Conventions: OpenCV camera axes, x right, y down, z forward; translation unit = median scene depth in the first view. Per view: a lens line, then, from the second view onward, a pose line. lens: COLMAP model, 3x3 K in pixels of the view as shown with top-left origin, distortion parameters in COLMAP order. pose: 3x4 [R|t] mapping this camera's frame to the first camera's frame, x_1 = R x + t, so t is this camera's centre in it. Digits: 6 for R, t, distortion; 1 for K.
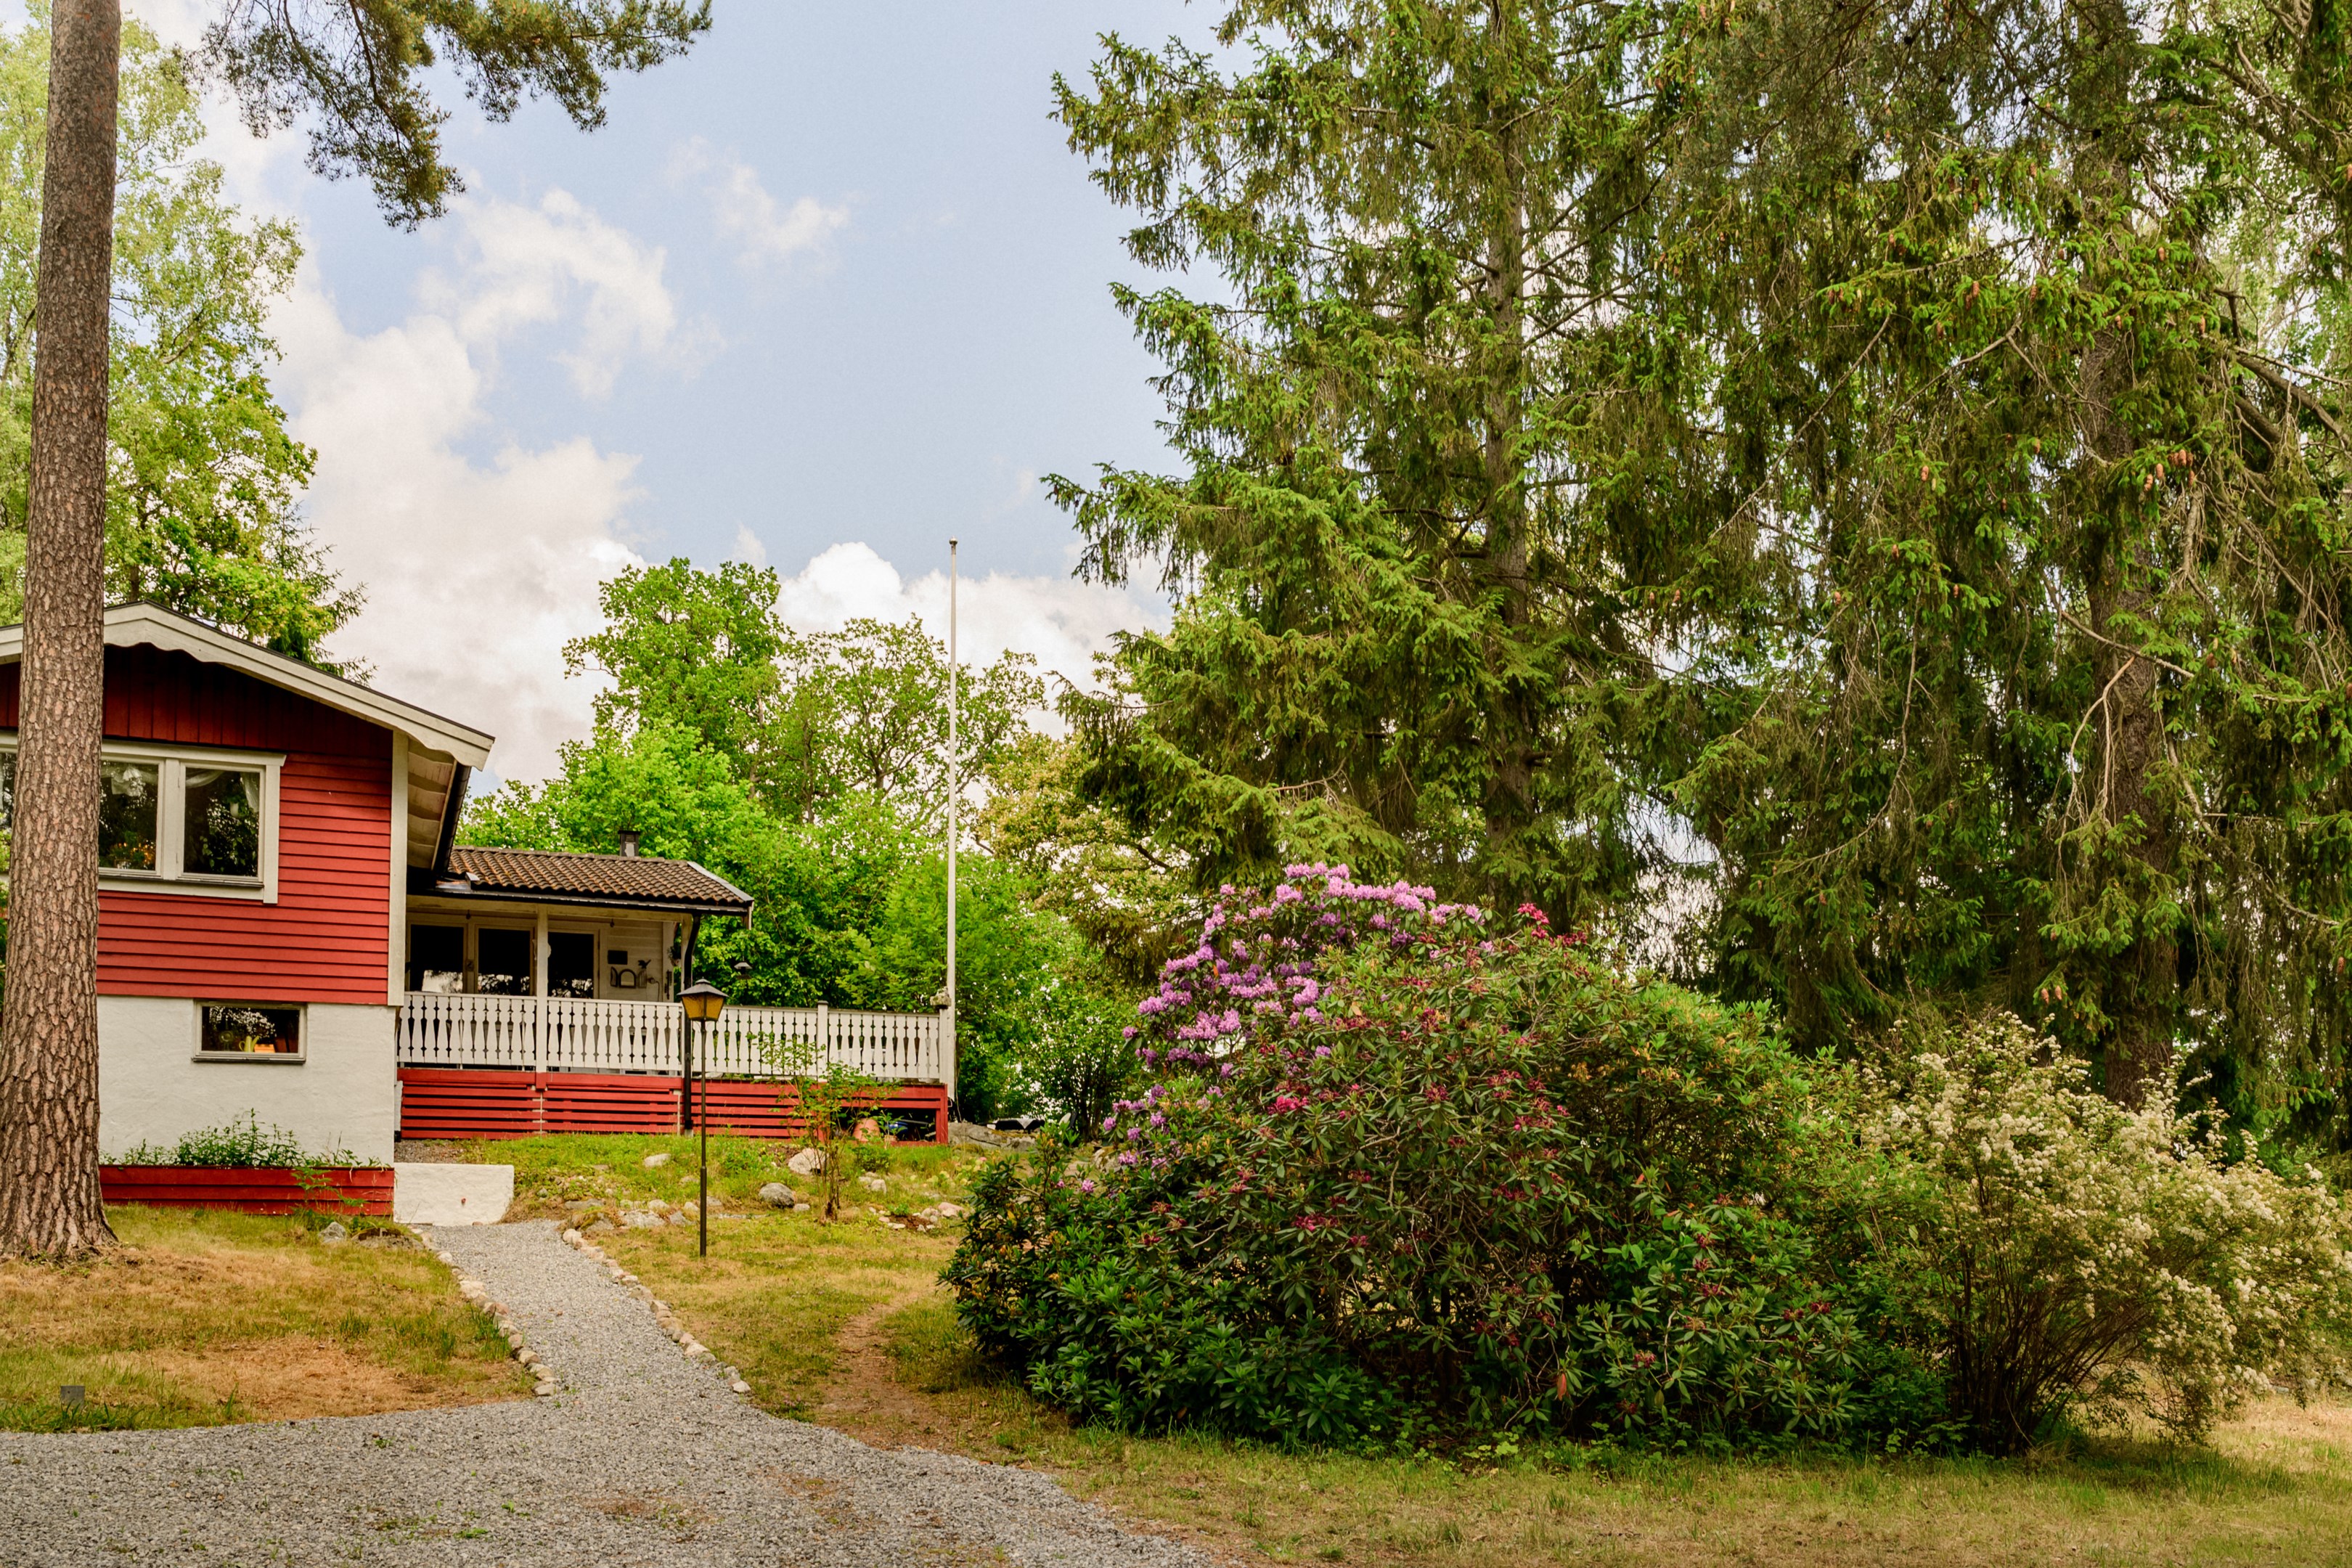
lens RADIAL K [[1999.3, 0, 1177.0], [0, 1999.3, 1052.5], [0, 0, 1]] dist [0.010733, -0.005755]
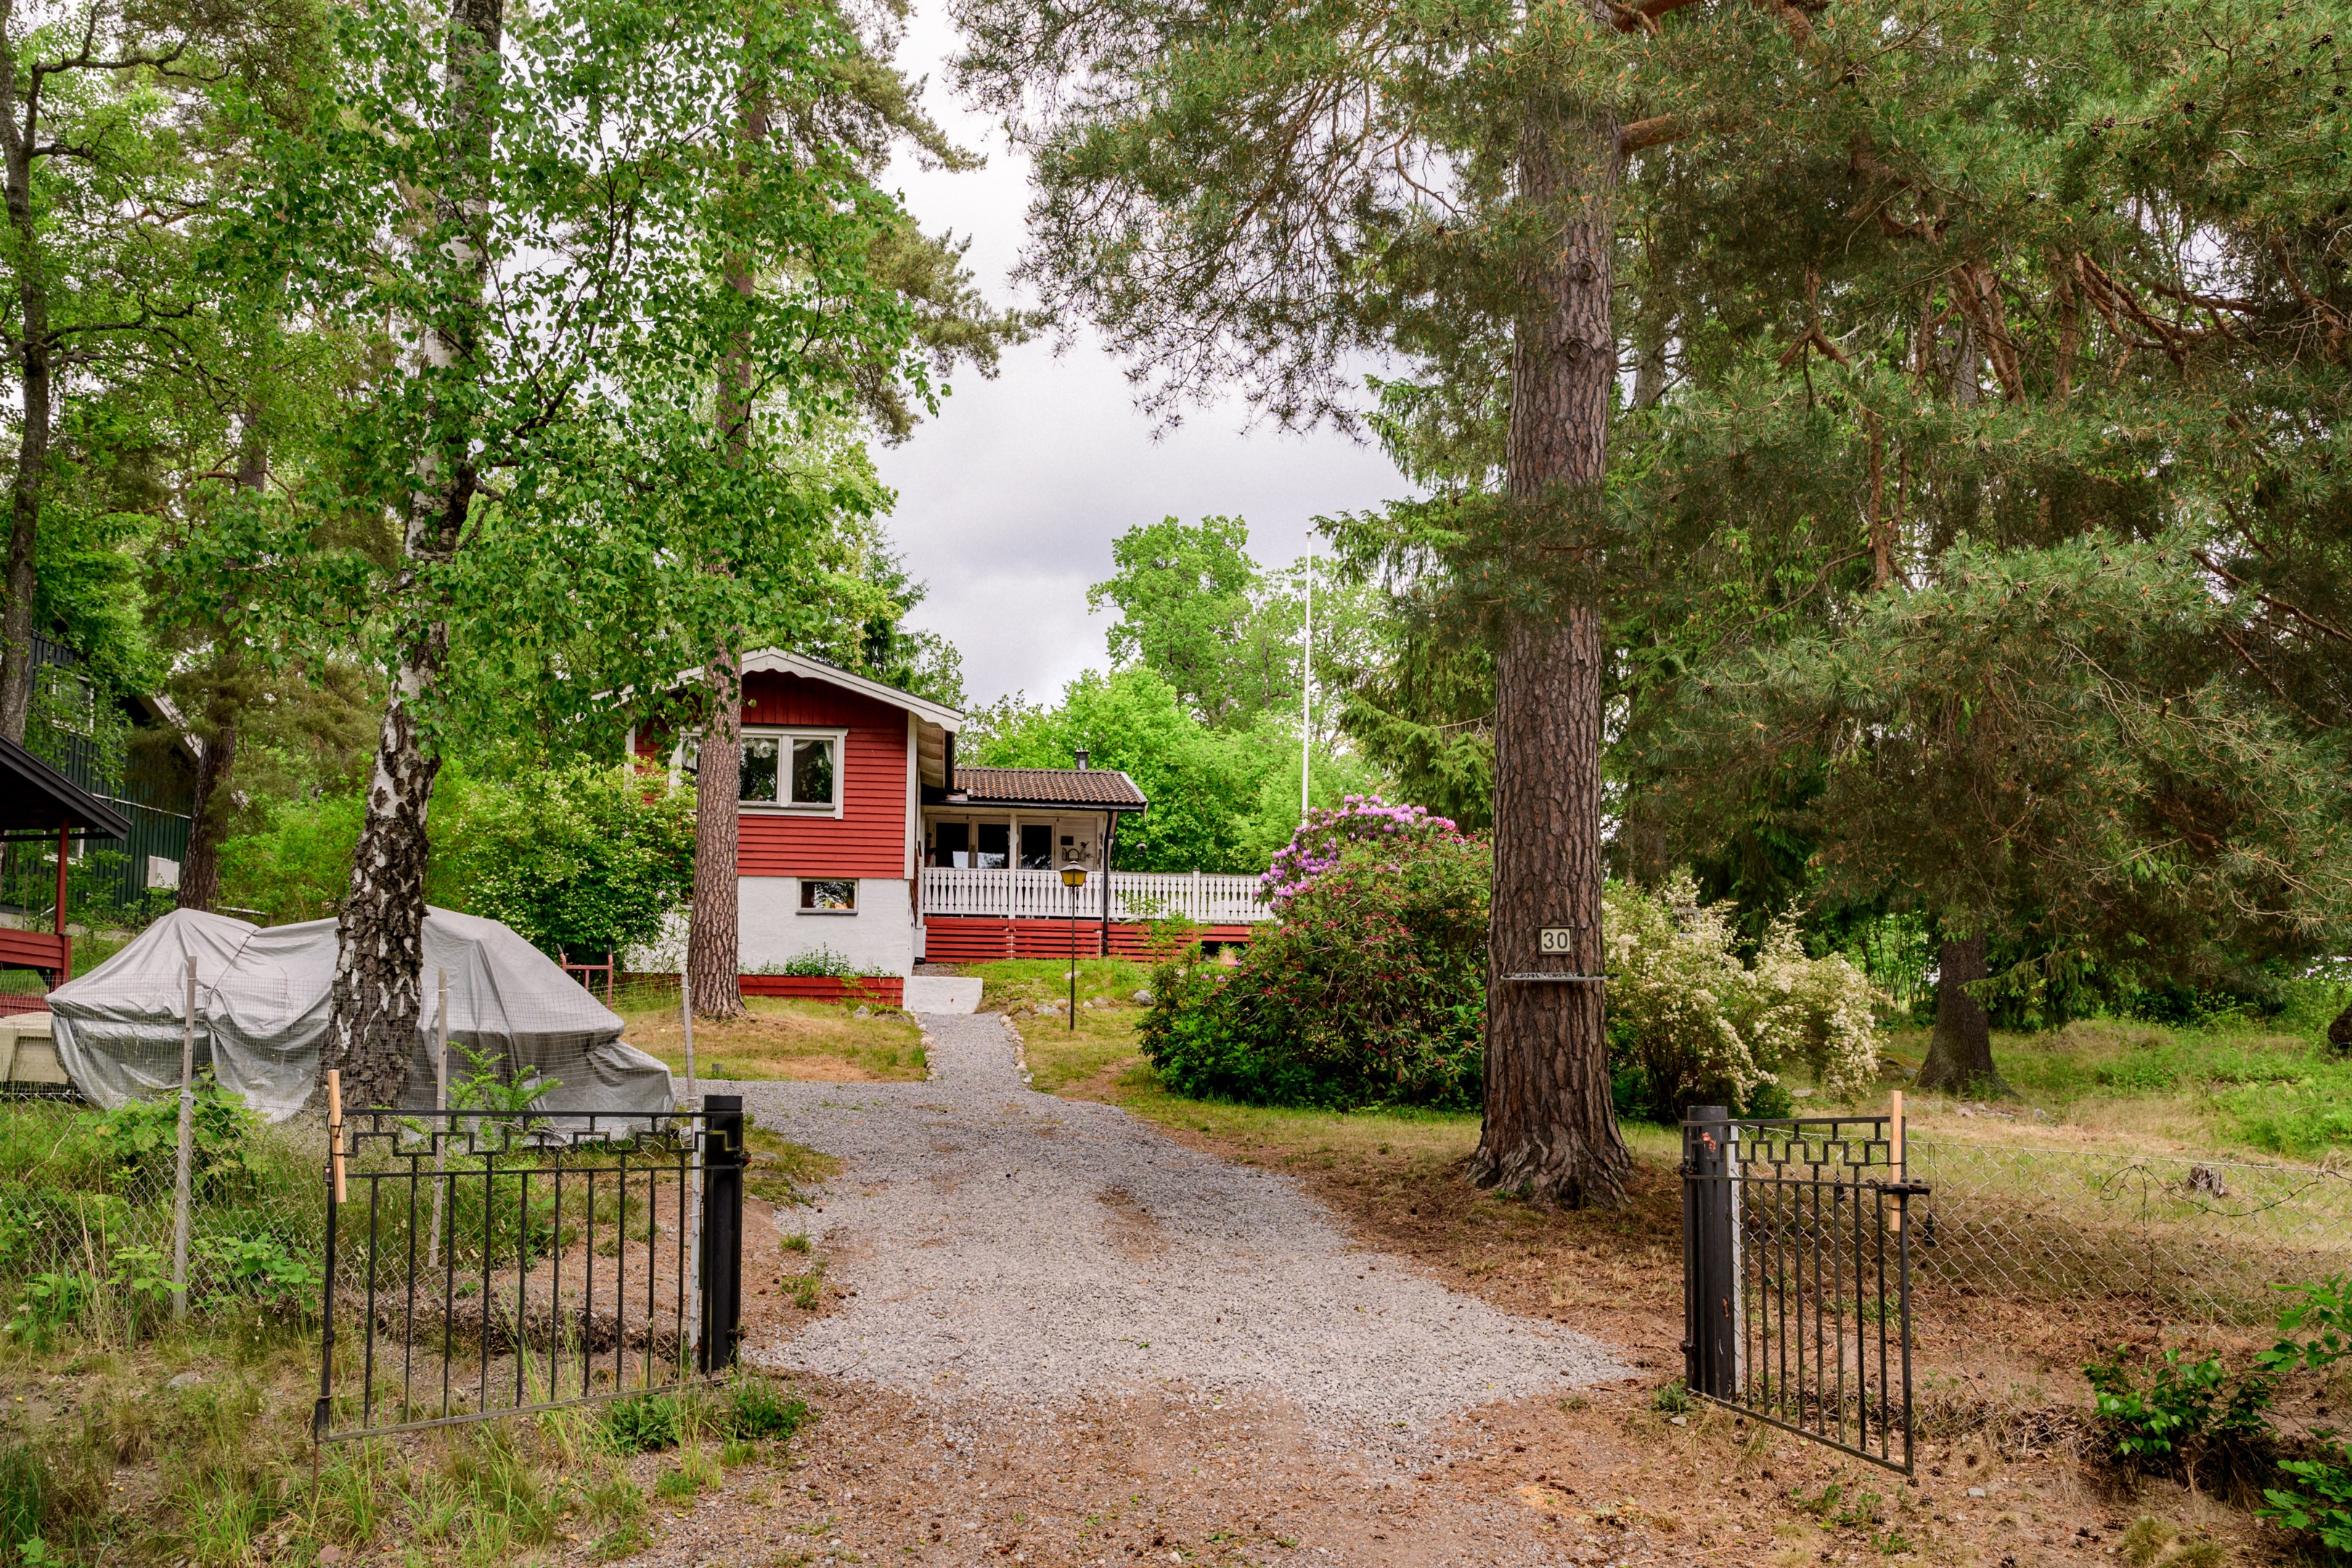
lens RADIAL K [[1903.4, 0, 1176.0], [0, 1903.4, 784.0], [0, 0, 1]] dist [-0.003106, -0.000031]
pose [[0.957658, -0.029551, -0.286388, 0.246192], [0.012563, 0.998060, -0.060979, -0.002974], [0.287635, 0.054799, 0.956171, -0.396018]]
